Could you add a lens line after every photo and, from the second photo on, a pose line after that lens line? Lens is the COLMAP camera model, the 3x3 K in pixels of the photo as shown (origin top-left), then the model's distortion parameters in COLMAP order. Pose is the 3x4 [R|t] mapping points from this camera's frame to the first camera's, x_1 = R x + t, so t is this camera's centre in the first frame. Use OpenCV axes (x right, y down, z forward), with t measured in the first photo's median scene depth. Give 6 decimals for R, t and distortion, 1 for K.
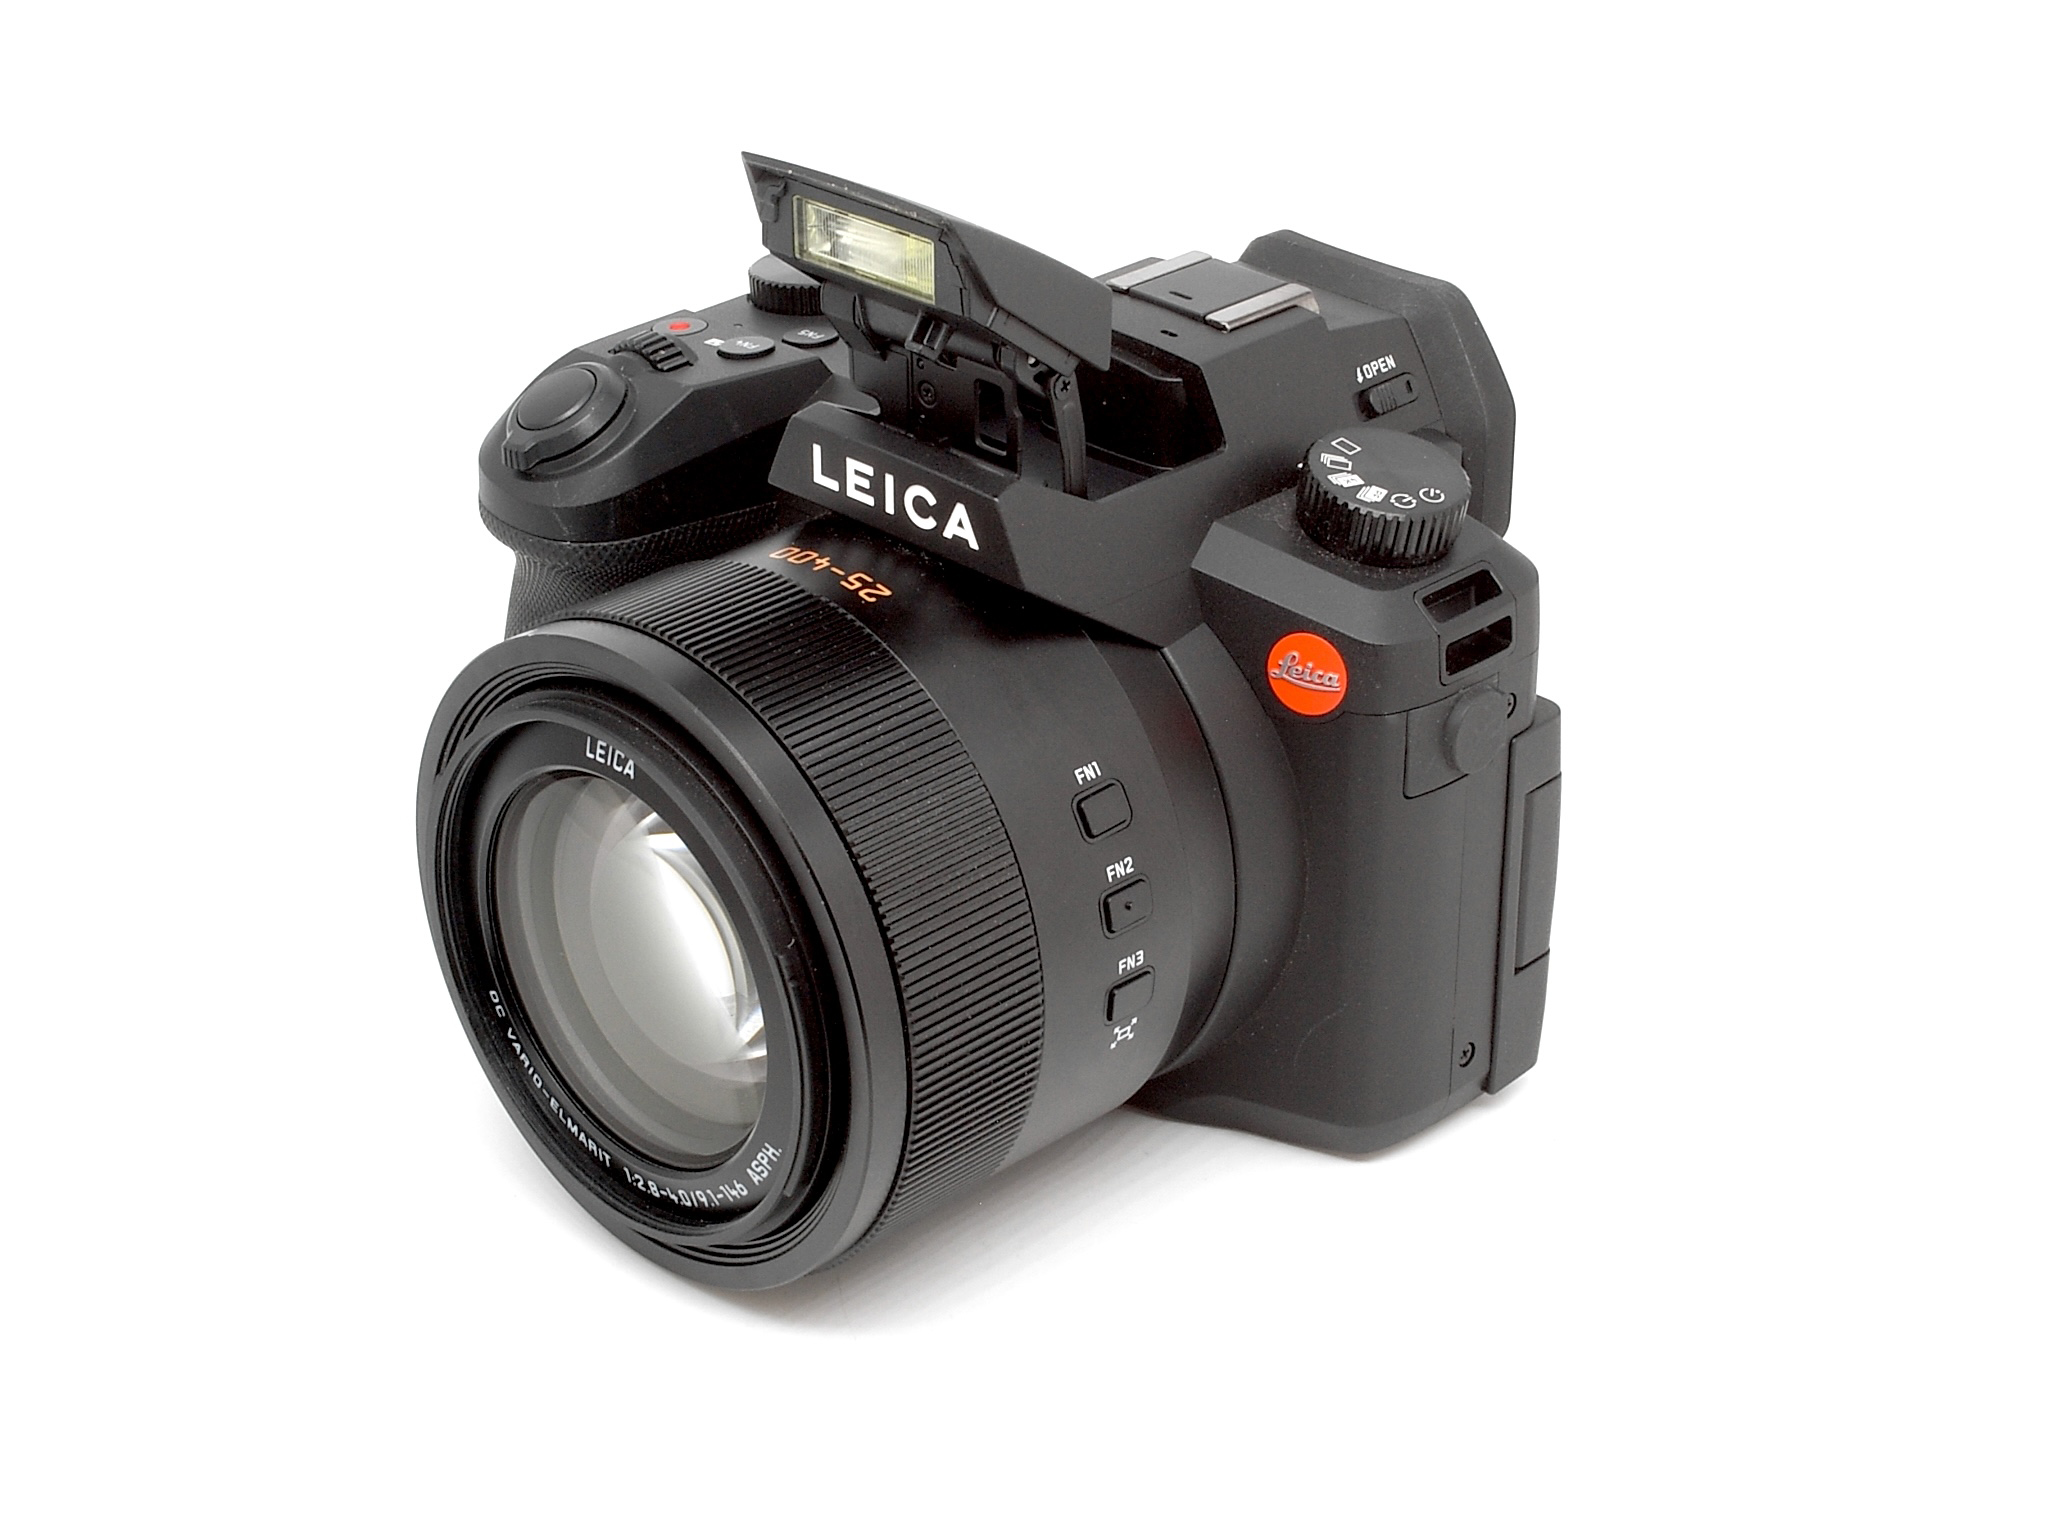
lens RADIAL K [[4066.3, 0, 1024.0], [0, 4066.3, 768.0], [0, 0, 1]] dist [0.182904, -4.530118]
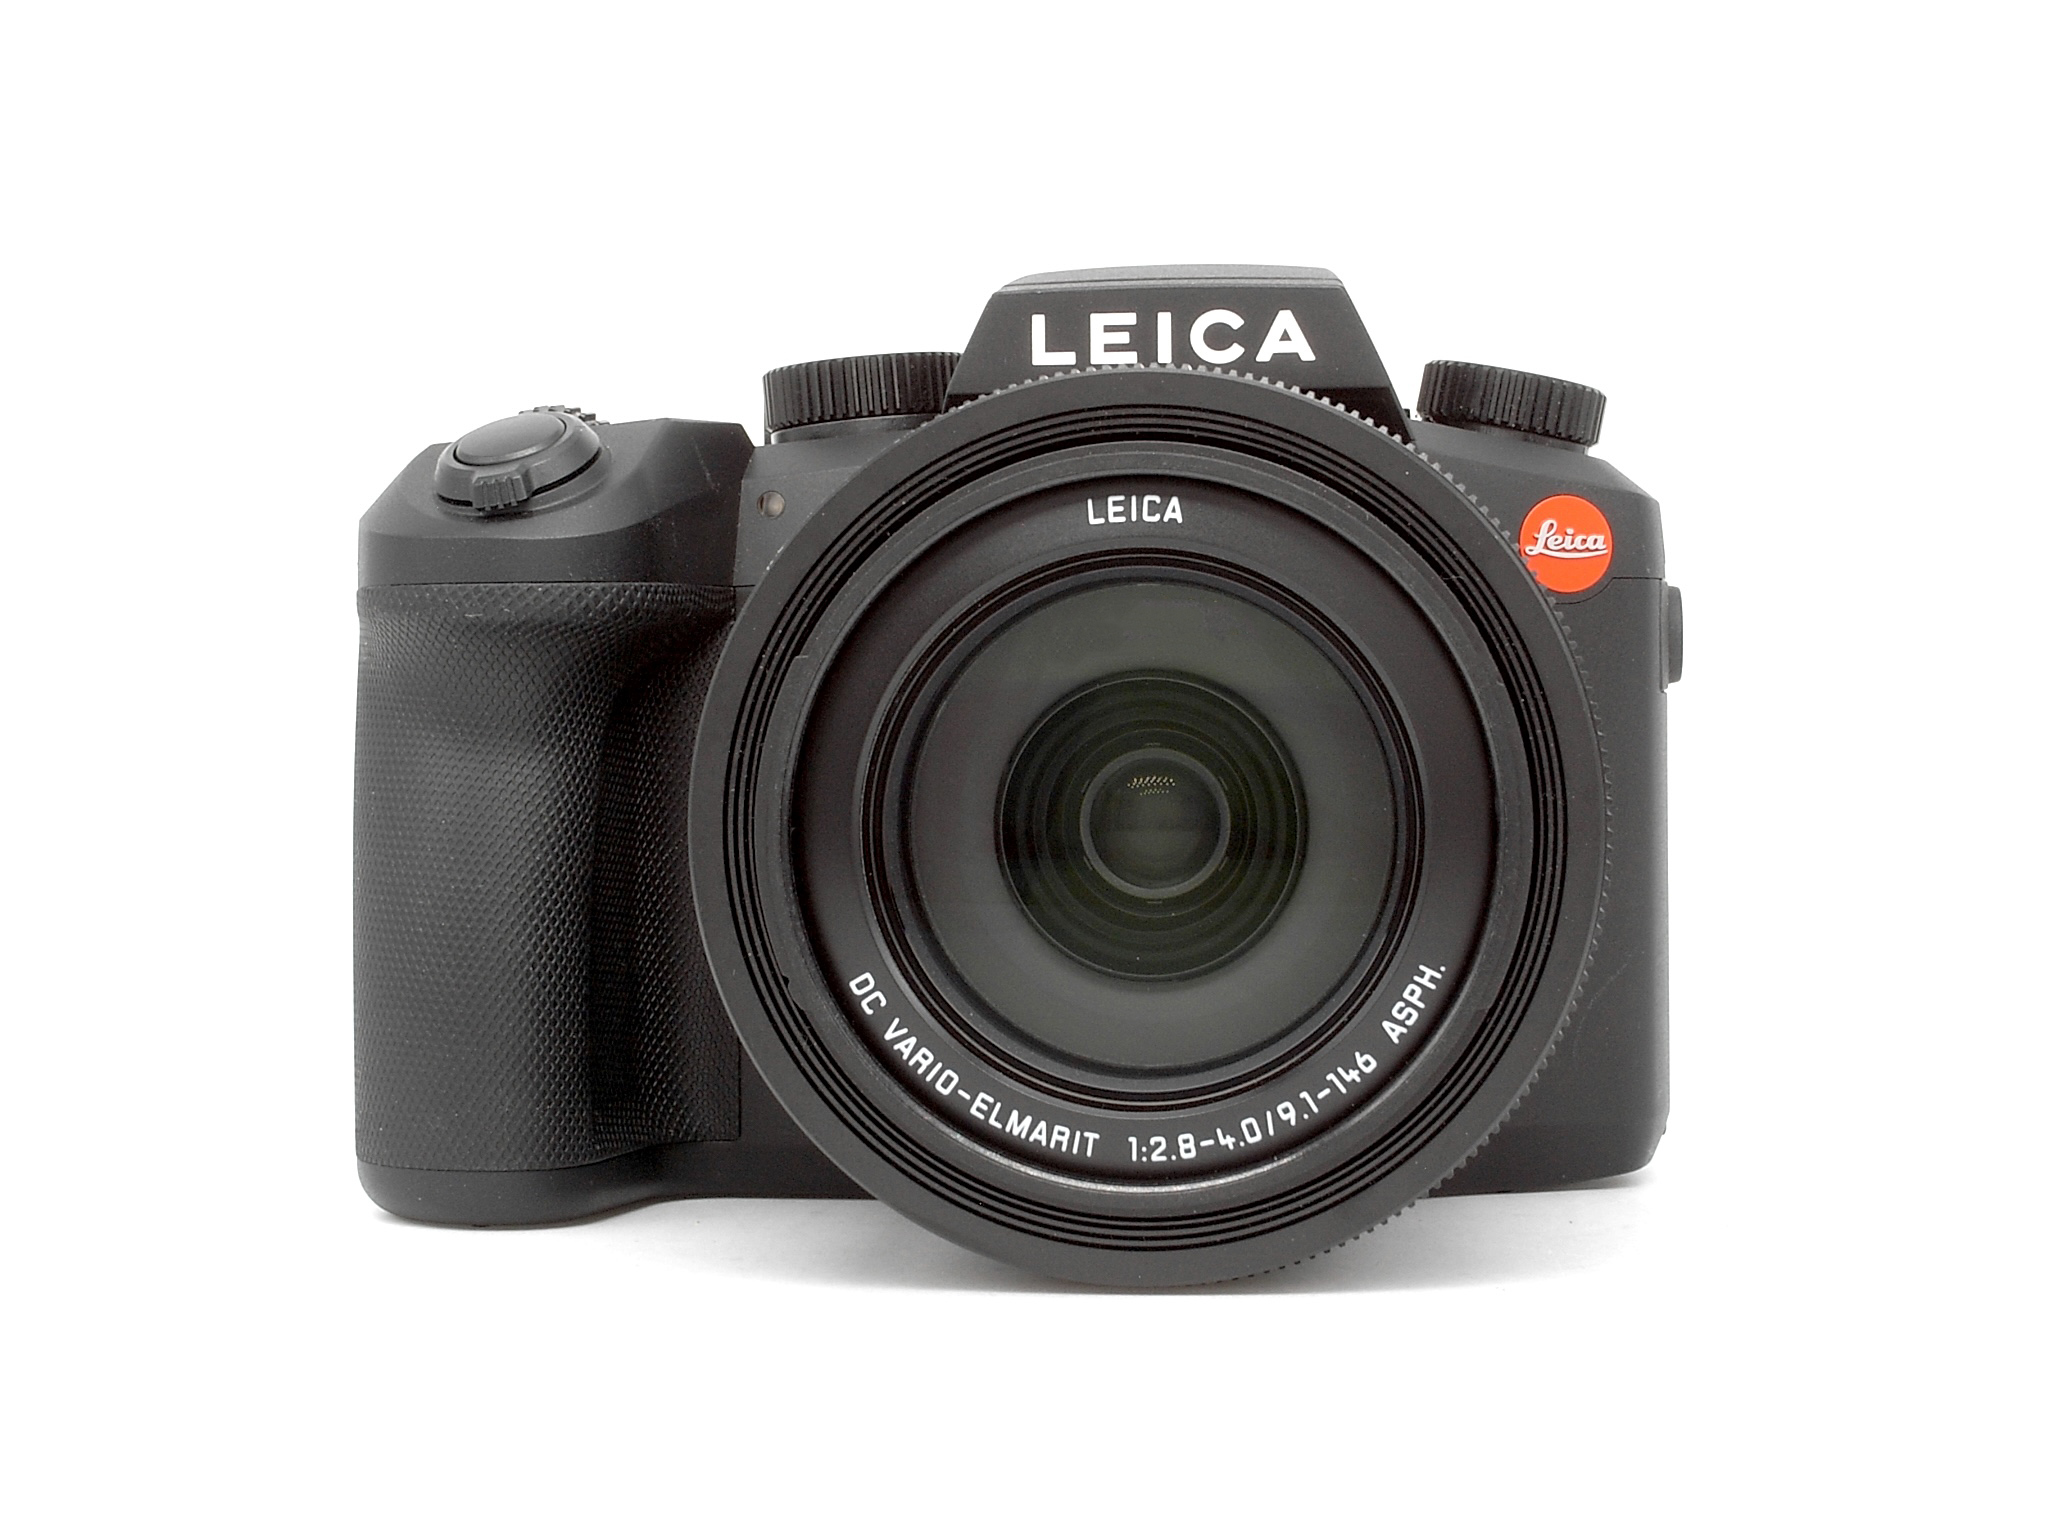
lens RADIAL K [[4066.3, 0, 1024.0], [0, 4066.3, 768.0], [0, 0, 1]] dist [0.182904, -4.530118]
pose [[0.776551, -0.023563, 0.629614, -0.584953], [0.301564, 0.891302, -0.338586, 0.286666], [-0.553198, 0.452798, 0.699247, 0.467508]]
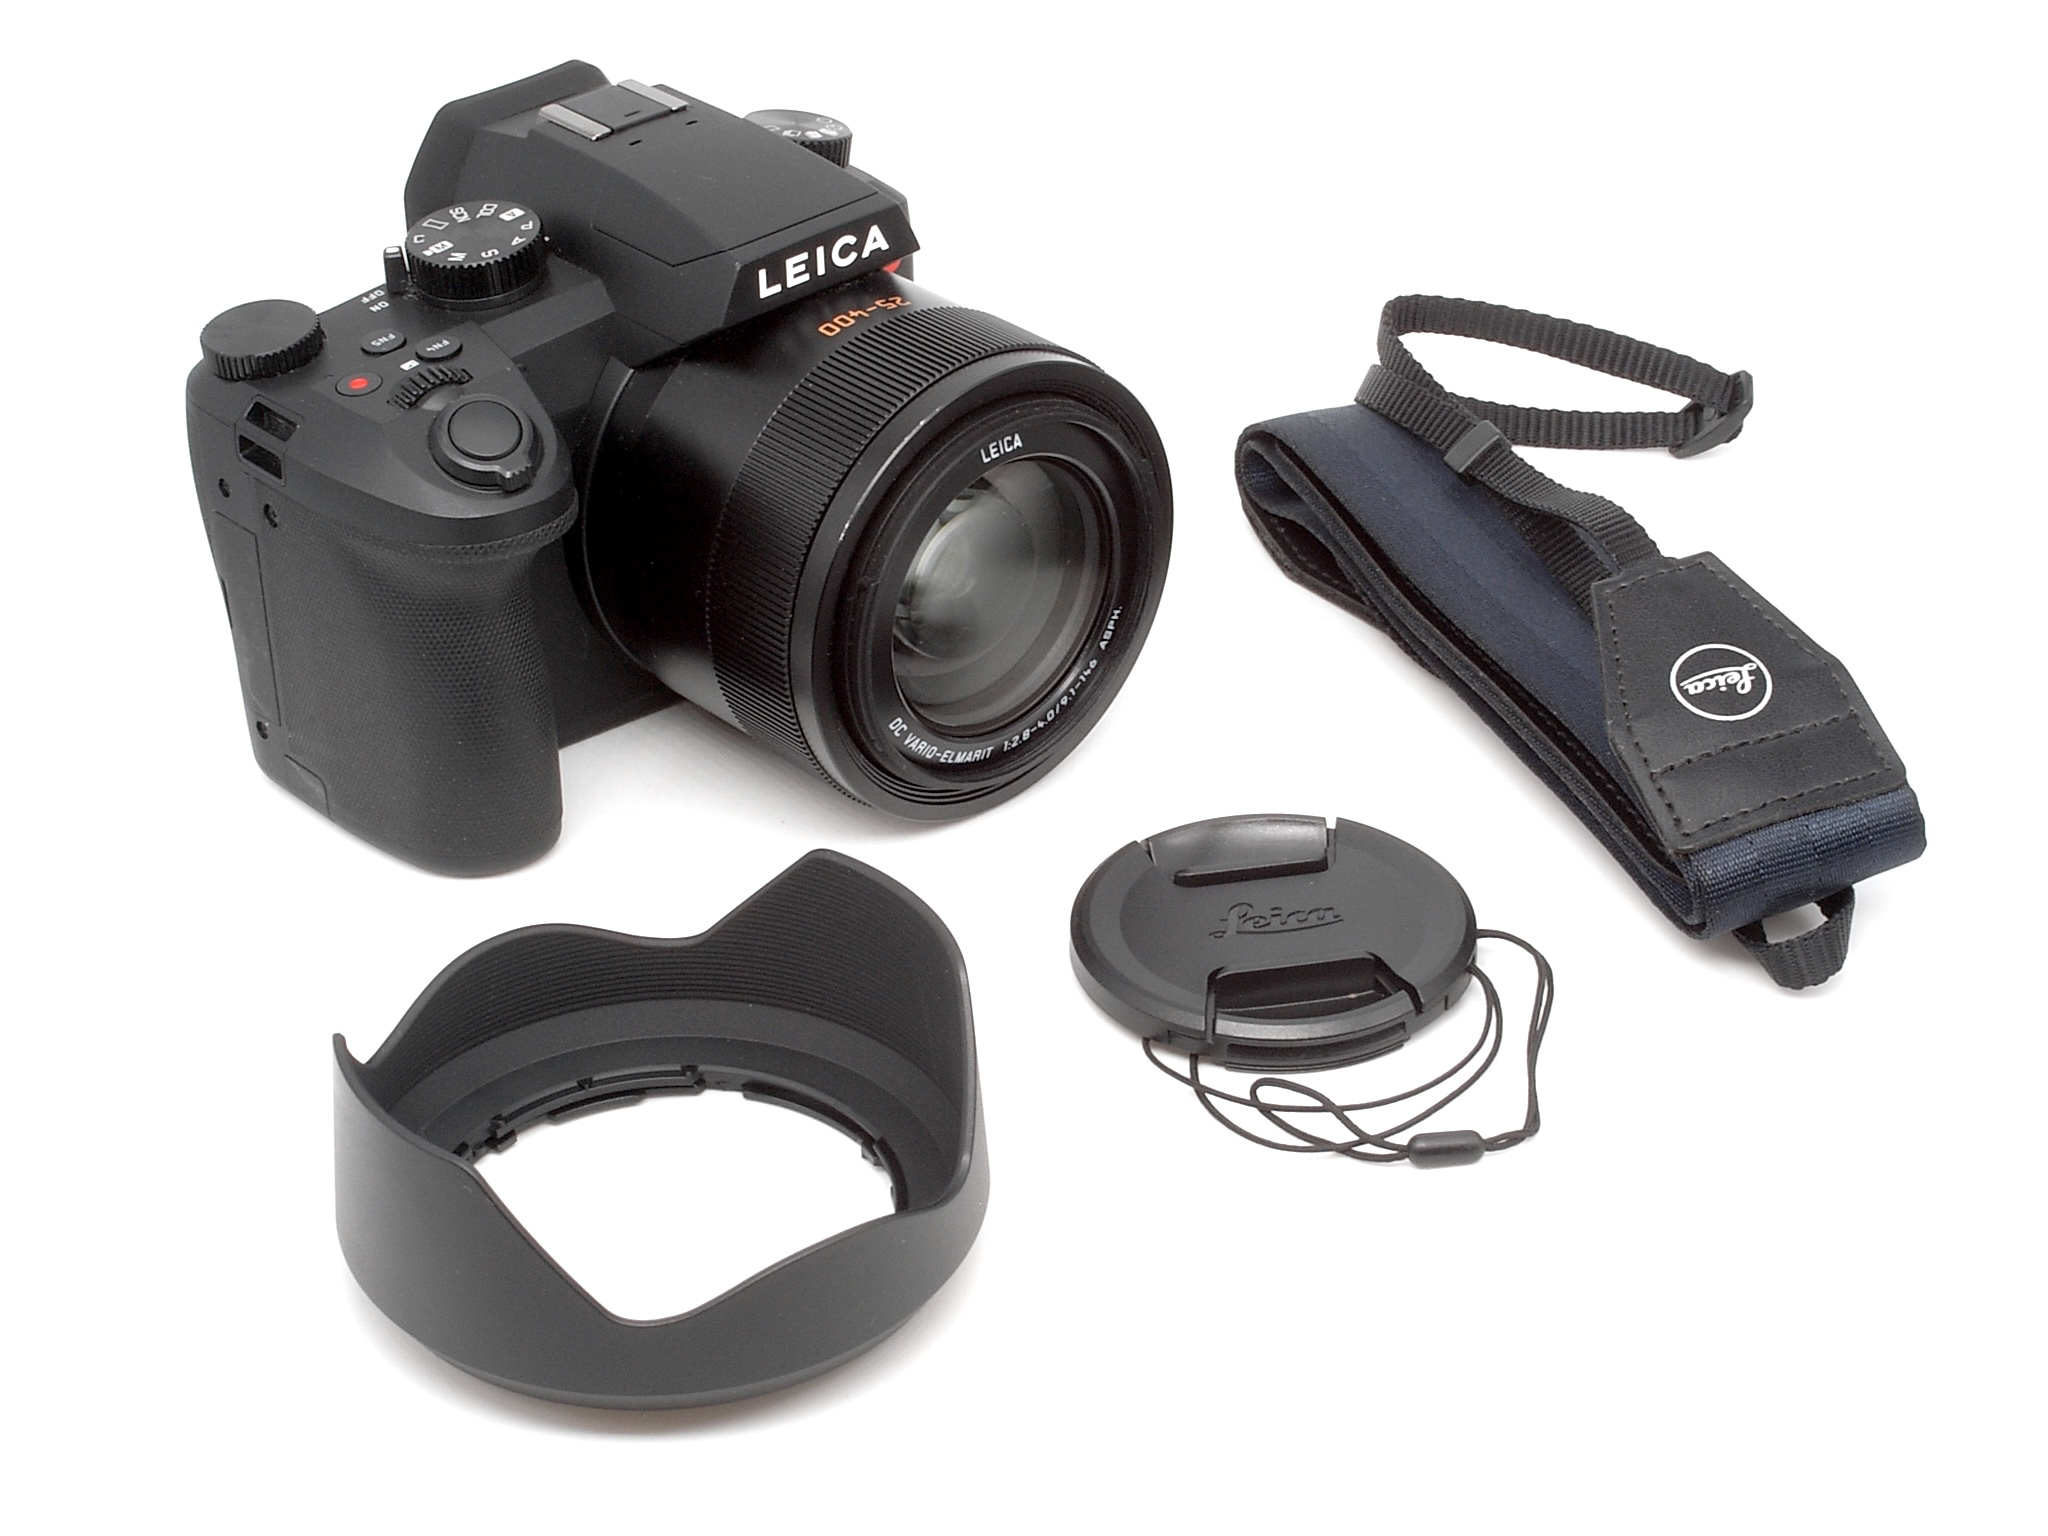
lens RADIAL K [[4066.3, 0, 1024.0], [0, 4066.3, 768.0], [0, 0, 1]] dist [0.182904, -4.530118]
pose [[0.044835, -0.529199, 0.847313, -1.320124], [0.478154, 0.756069, 0.446910, -0.531855], [-0.877131, 0.385109, 0.286937, 0.597784]]
